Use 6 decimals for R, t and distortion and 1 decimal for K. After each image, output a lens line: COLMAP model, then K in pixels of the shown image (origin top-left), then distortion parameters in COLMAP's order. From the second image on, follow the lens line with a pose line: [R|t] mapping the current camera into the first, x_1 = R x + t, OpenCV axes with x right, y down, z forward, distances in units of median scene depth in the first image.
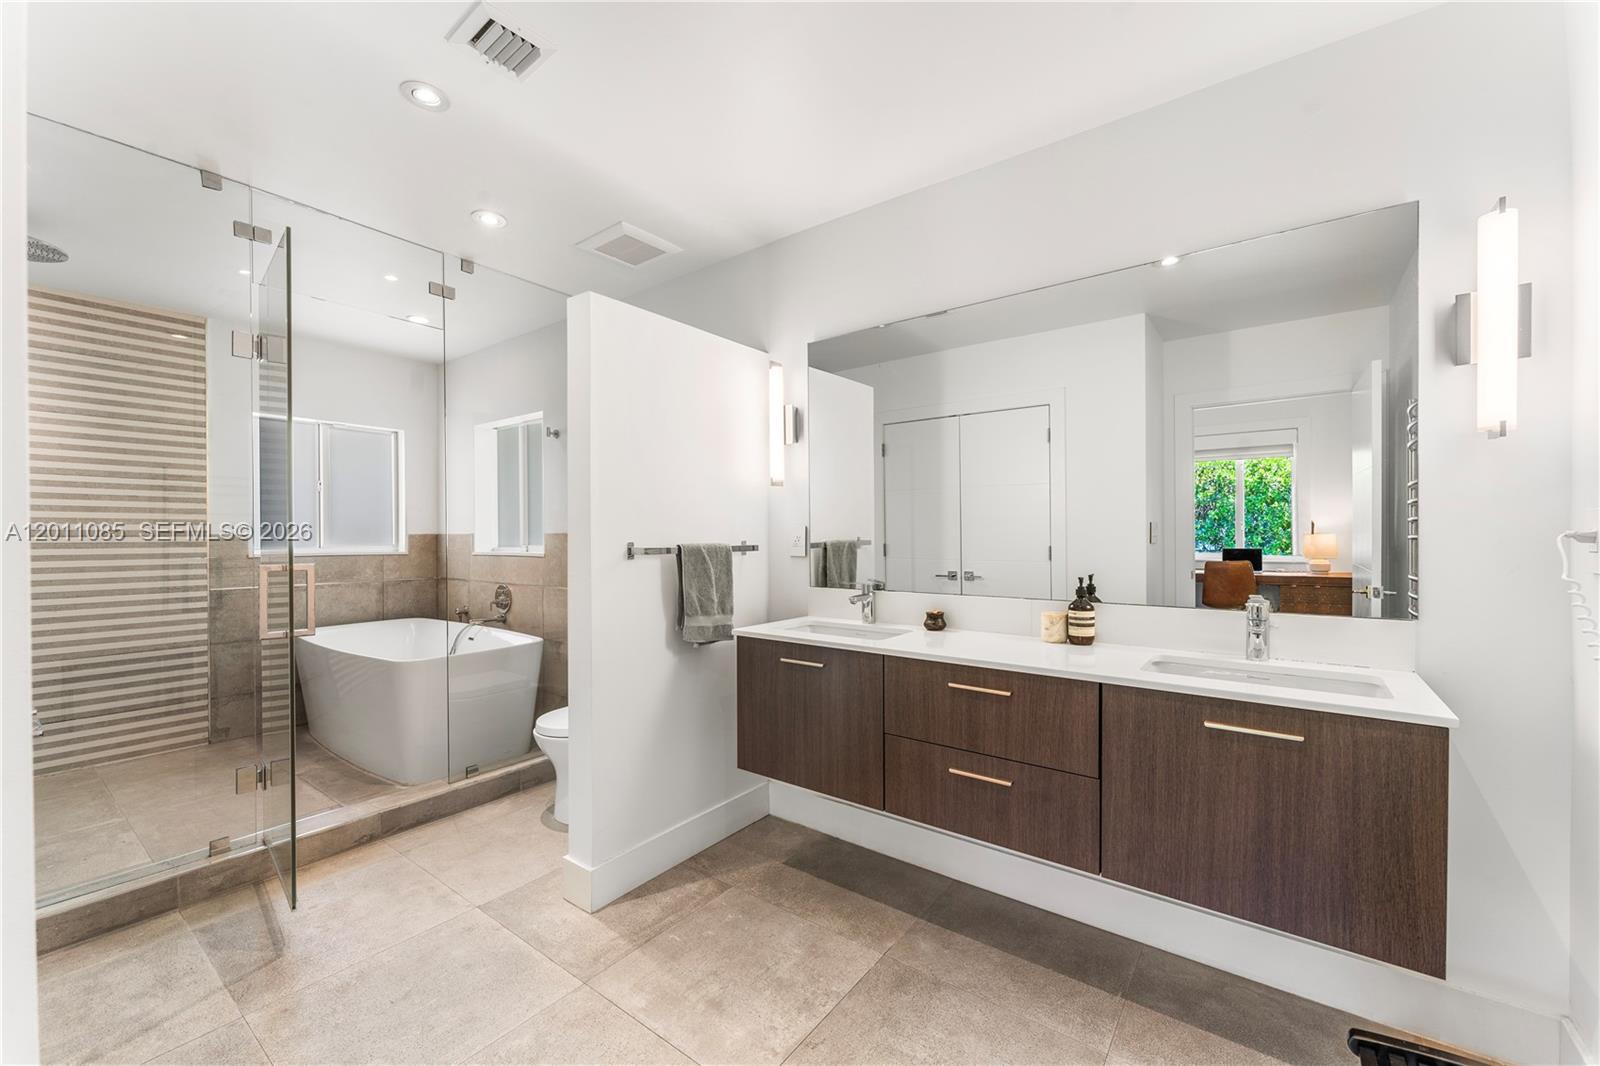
lens RADIAL K [[637.0, 0, 795.2], [0, 637.0, 536.3], [0, 0, 1]] dist [0.001317, -0.000279]
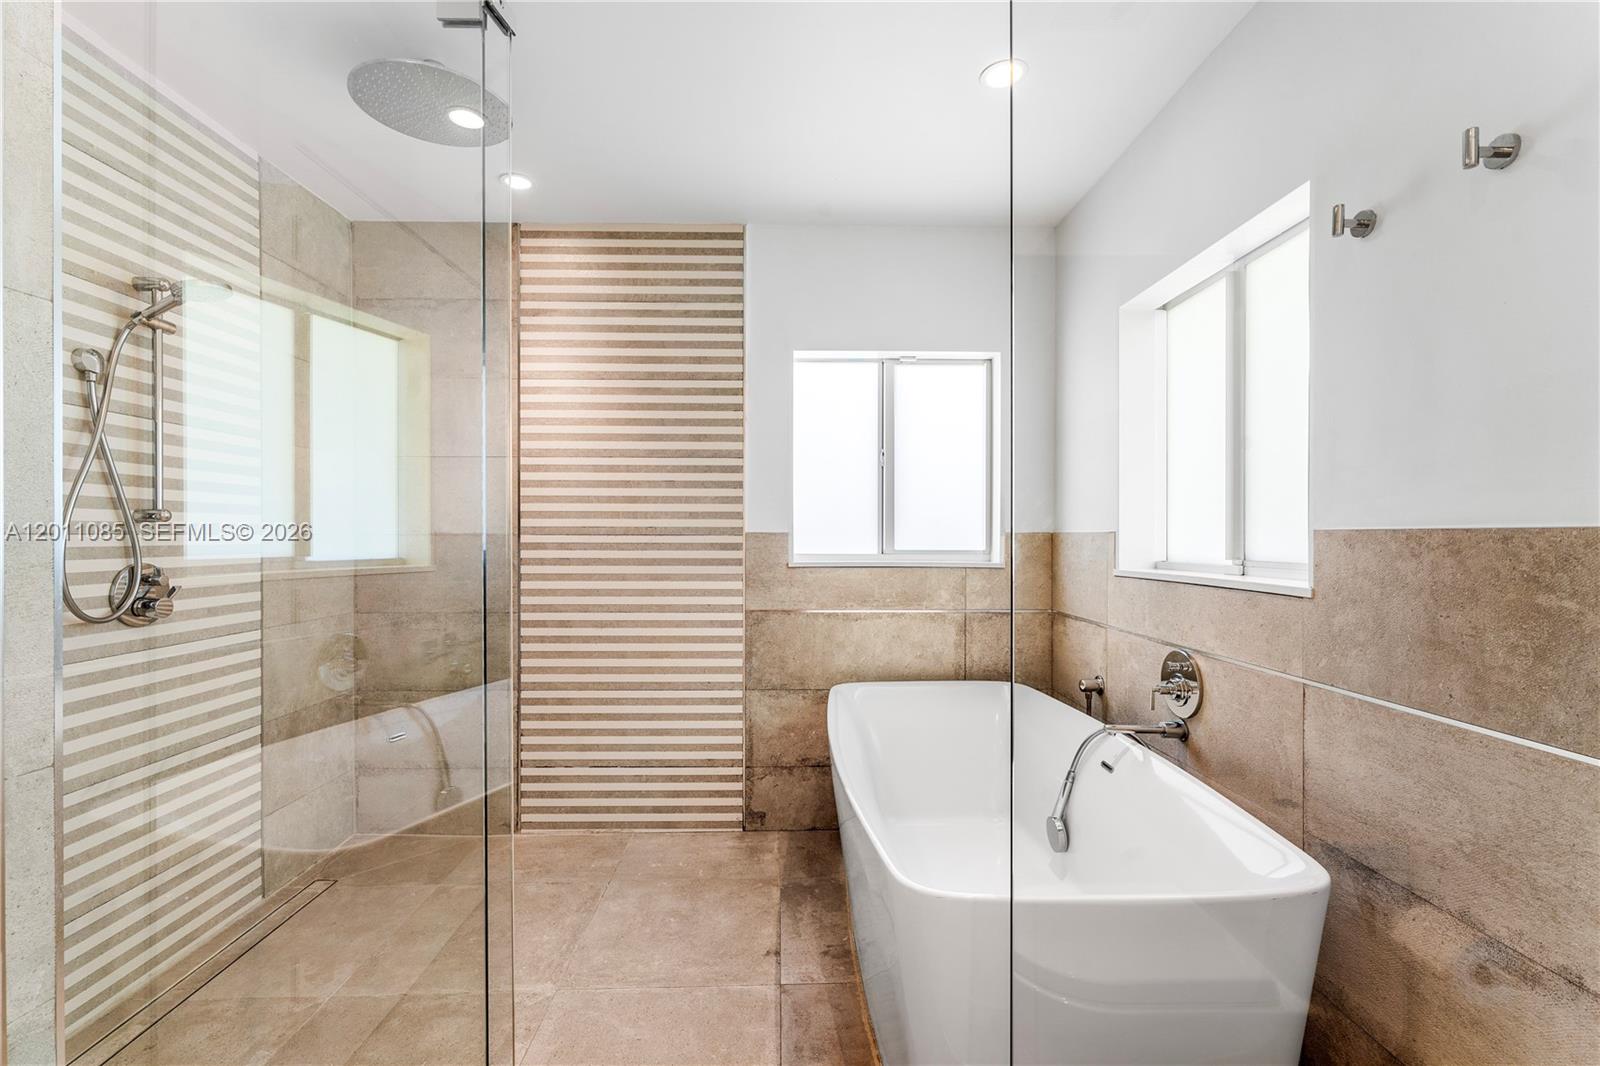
lens RADIAL K [[696.6, 0, 796.0], [0, 696.6, 541.3], [0, 0, 1]] dist [-0.000155, 0.000138]
pose [[0.615418, 0.010184, -0.788135, -0.257485], [-0.004921, 0.999947, 0.009079, -0.000400], [0.788185, -0.001709, 0.615435, 0.524132]]
